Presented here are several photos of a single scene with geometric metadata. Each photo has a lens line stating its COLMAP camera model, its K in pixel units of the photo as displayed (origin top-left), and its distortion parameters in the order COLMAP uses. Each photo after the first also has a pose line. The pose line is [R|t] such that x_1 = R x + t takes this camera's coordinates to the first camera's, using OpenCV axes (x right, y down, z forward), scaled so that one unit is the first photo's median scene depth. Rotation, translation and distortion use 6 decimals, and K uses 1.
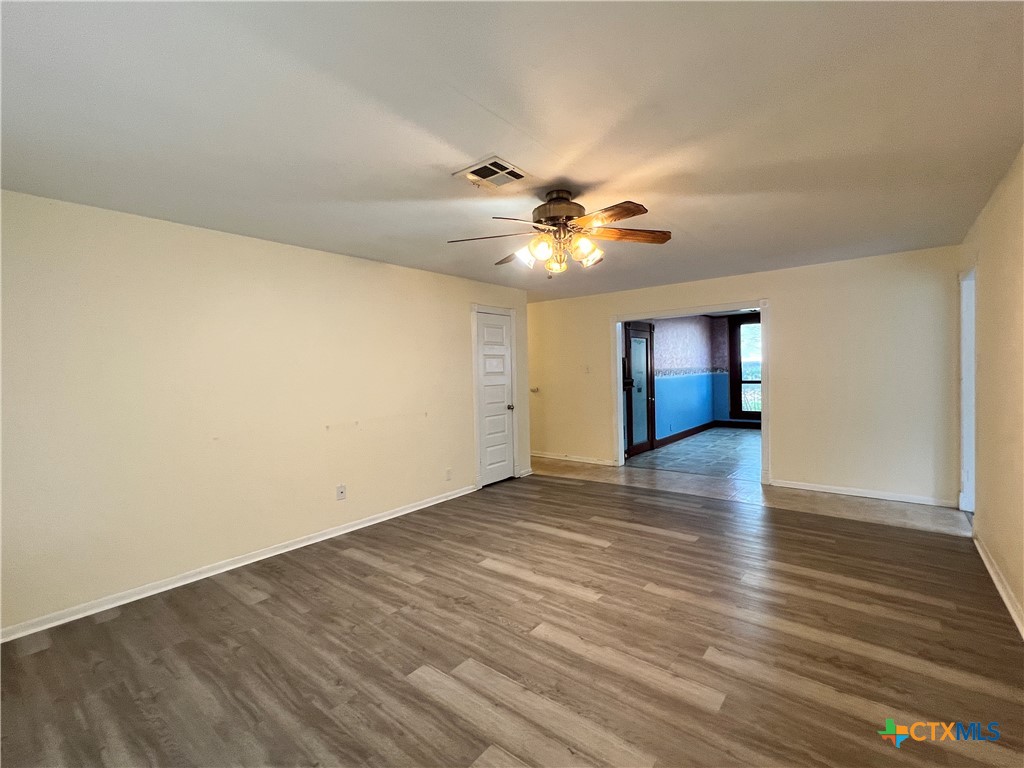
lens RADIAL K [[460.3, 0, 510.5], [0, 460.3, 383.6], [0, 0, 1]] dist [-0.003730, 0.000753]
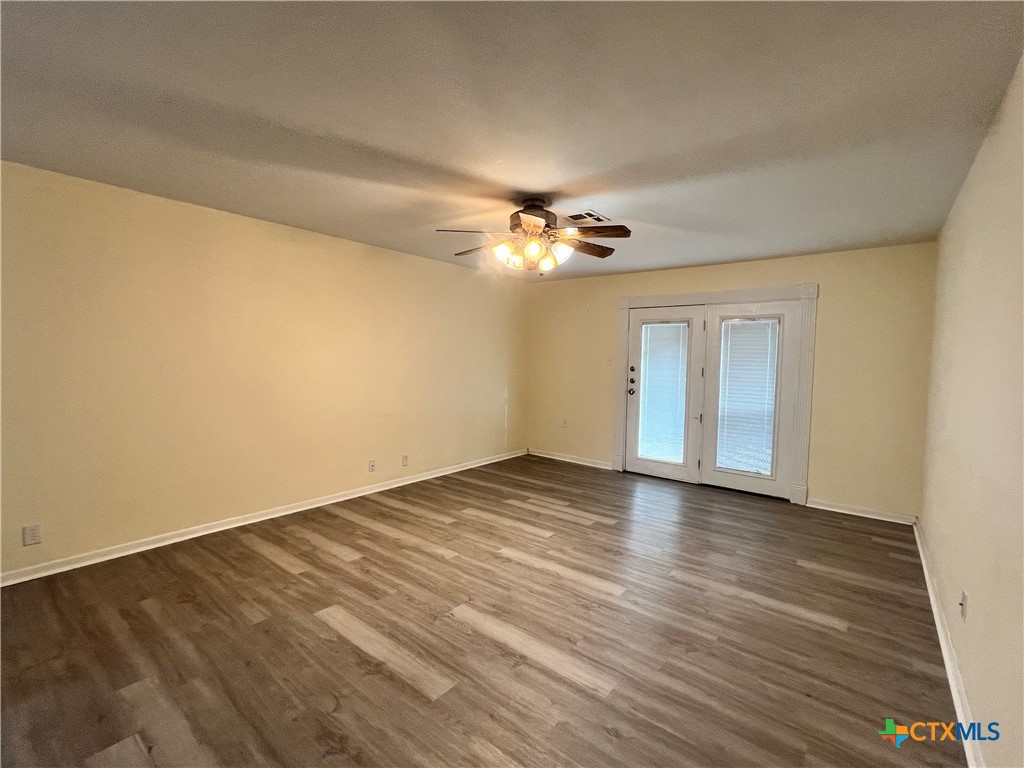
lens RADIAL K [[460.3, 0, 510.5], [0, 460.3, 383.6], [0, 0, 1]] dist [-0.003730, 0.000753]
pose [[-0.999912, 0.007790, -0.010732, 0.160092], [0.006846, 0.996331, 0.085305, -0.059717], [0.011358, 0.085224, -0.996297, 1.955905]]
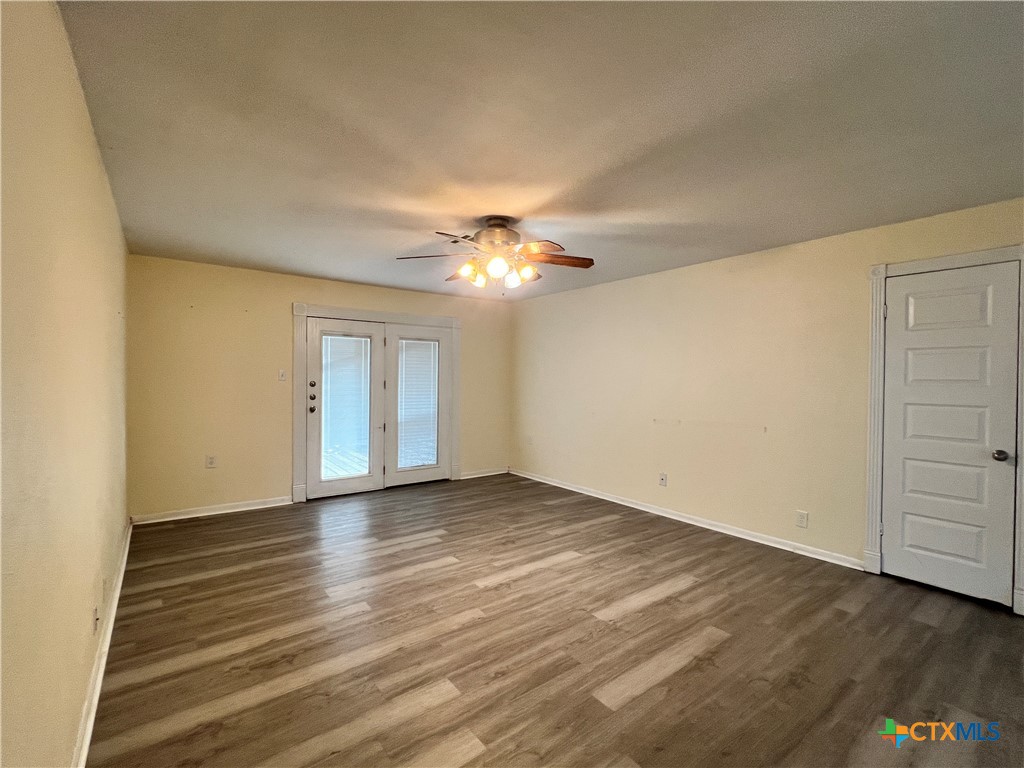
lens RADIAL K [[460.3, 0, 510.5], [0, 460.3, 383.6], [0, 0, 1]] dist [-0.003730, 0.000753]
pose [[-0.235409, 0.039410, -0.971097, 1.100980], [-0.029849, 0.998413, 0.047754, -0.059359], [0.971438, 0.040228, -0.233859, 1.190945]]
